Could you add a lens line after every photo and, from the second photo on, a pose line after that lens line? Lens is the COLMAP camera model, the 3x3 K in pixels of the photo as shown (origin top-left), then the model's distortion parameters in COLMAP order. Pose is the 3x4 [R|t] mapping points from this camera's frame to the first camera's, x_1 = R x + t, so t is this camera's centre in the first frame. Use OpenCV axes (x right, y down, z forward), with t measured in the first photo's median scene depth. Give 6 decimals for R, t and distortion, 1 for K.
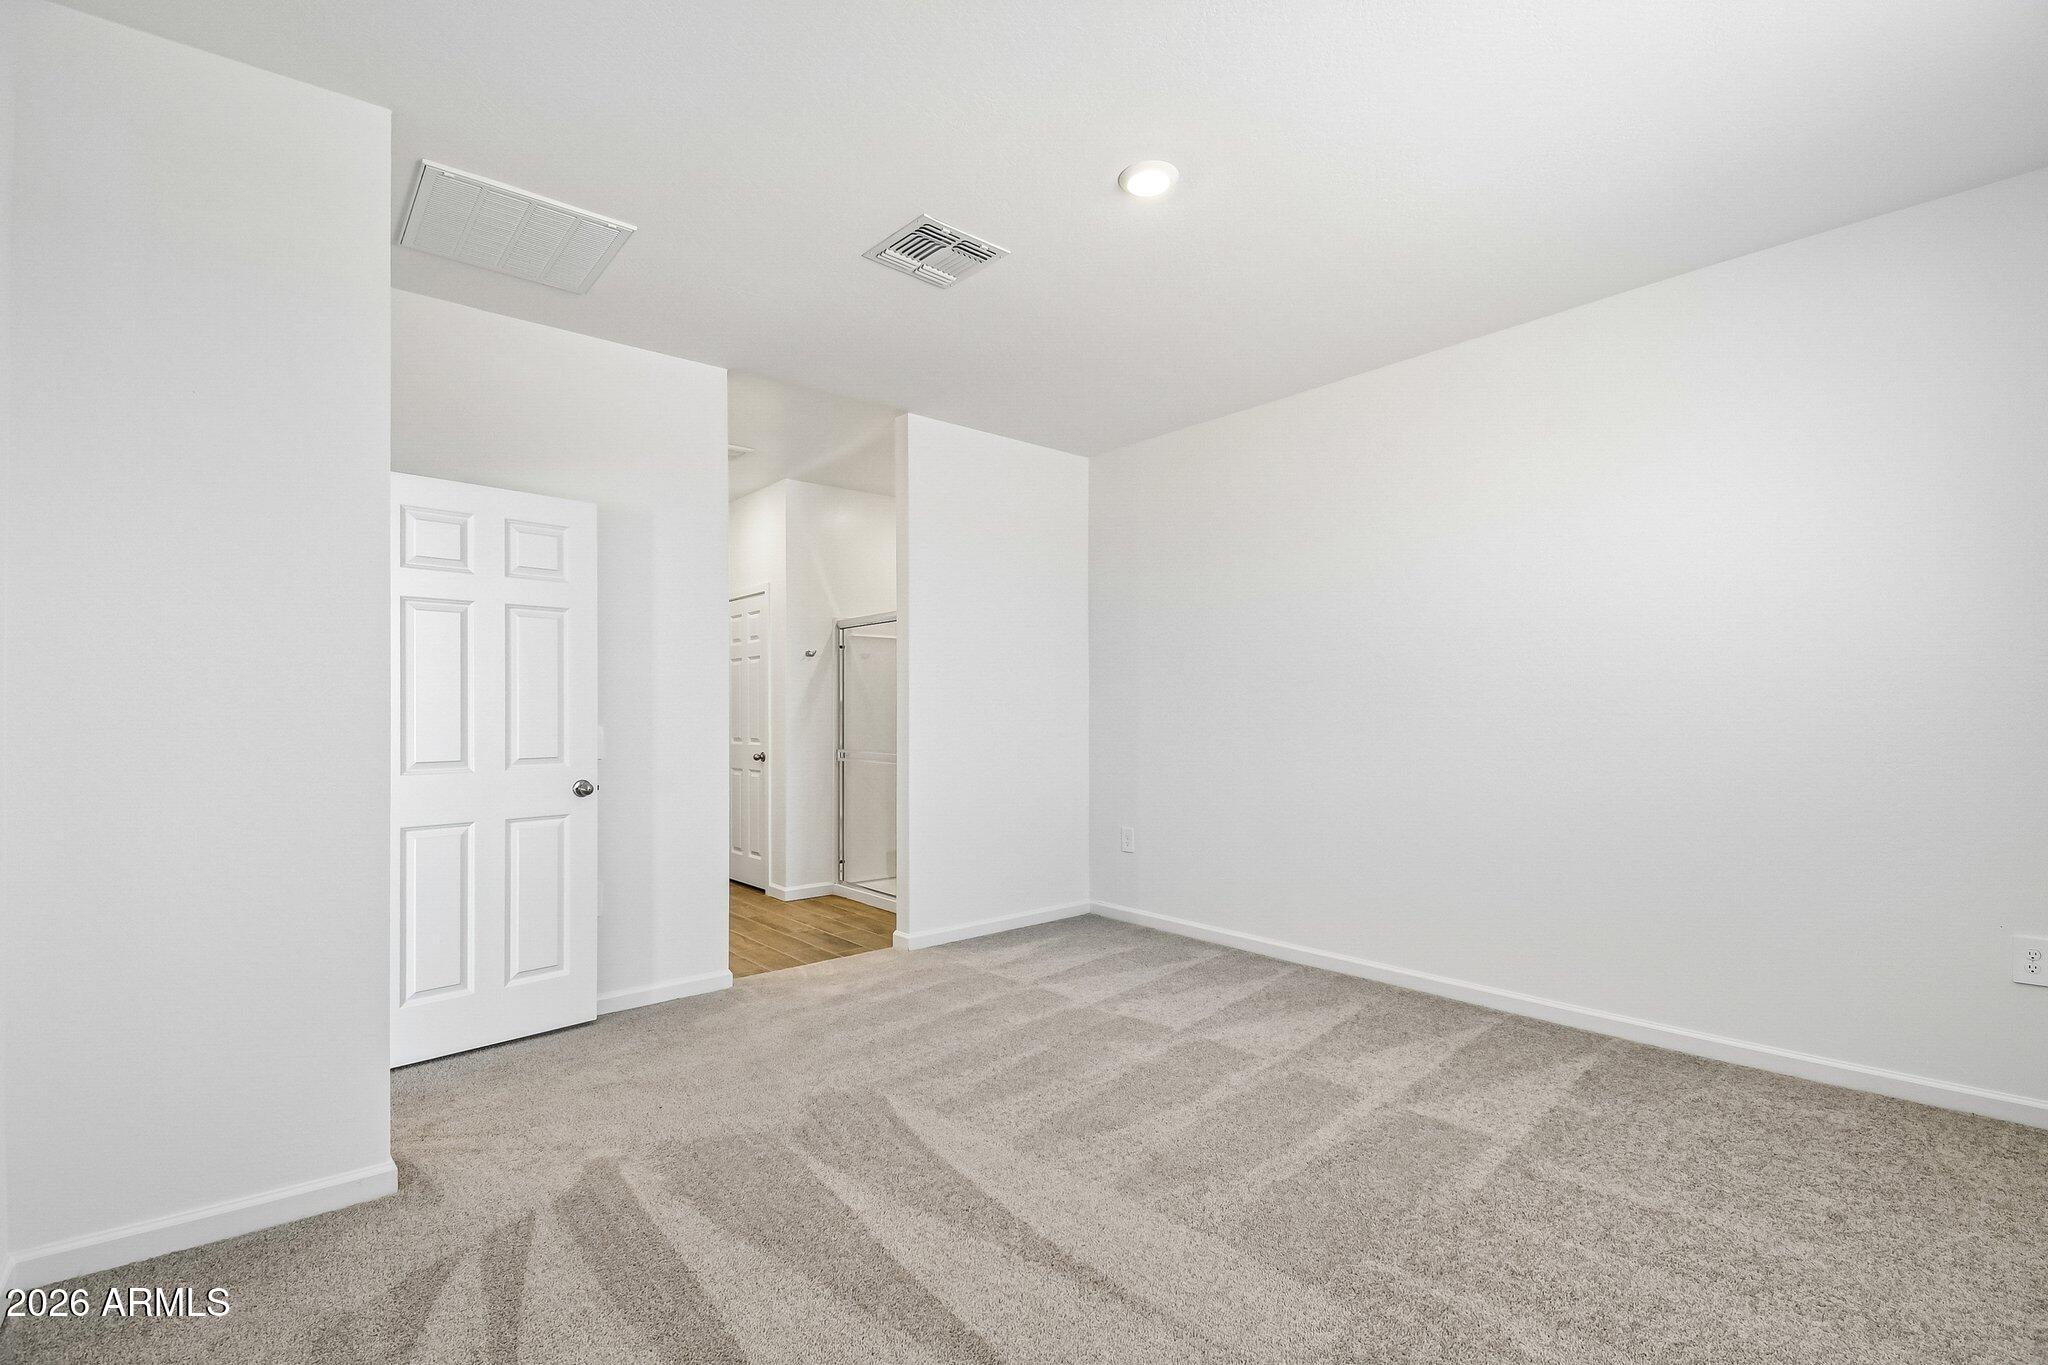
lens RADIAL K [[908.4, 0, 1075.6], [0, 908.4, 684.0], [0, 0, 1]] dist [0.027876, -0.026011]
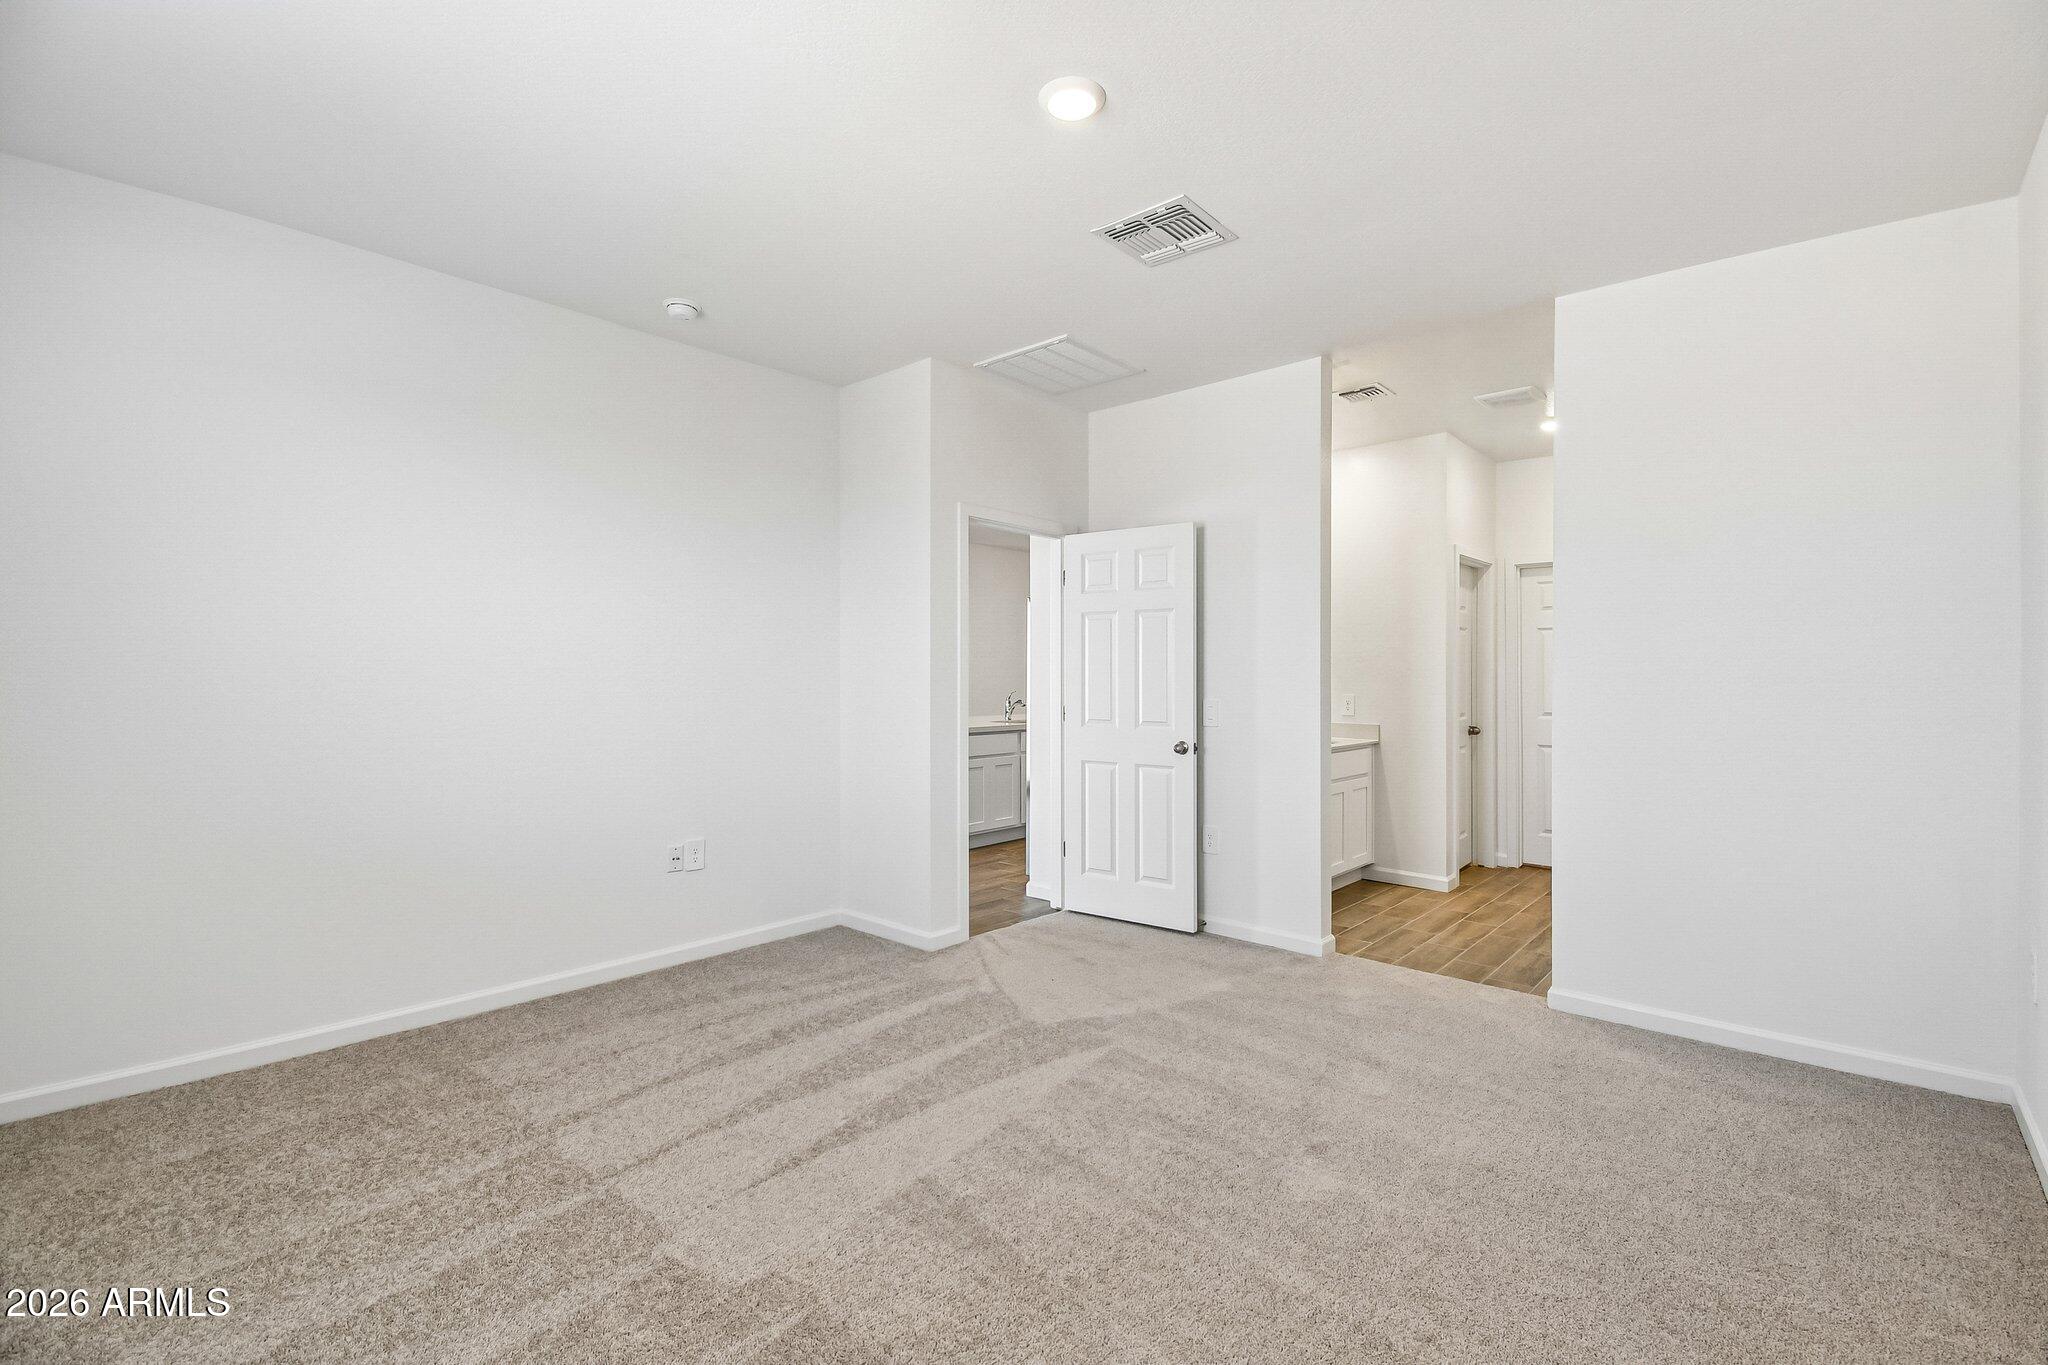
lens RADIAL K [[908.4, 0, 1075.6], [0, 908.4, 684.0], [0, 0, 1]] dist [0.027876, -0.026011]
pose [[0.142214, 0.003513, -0.989830, 1.036085], [0.013811, 0.999889, 0.005533, 0.024193], [0.989740, -0.014457, 0.142150, 1.002386]]
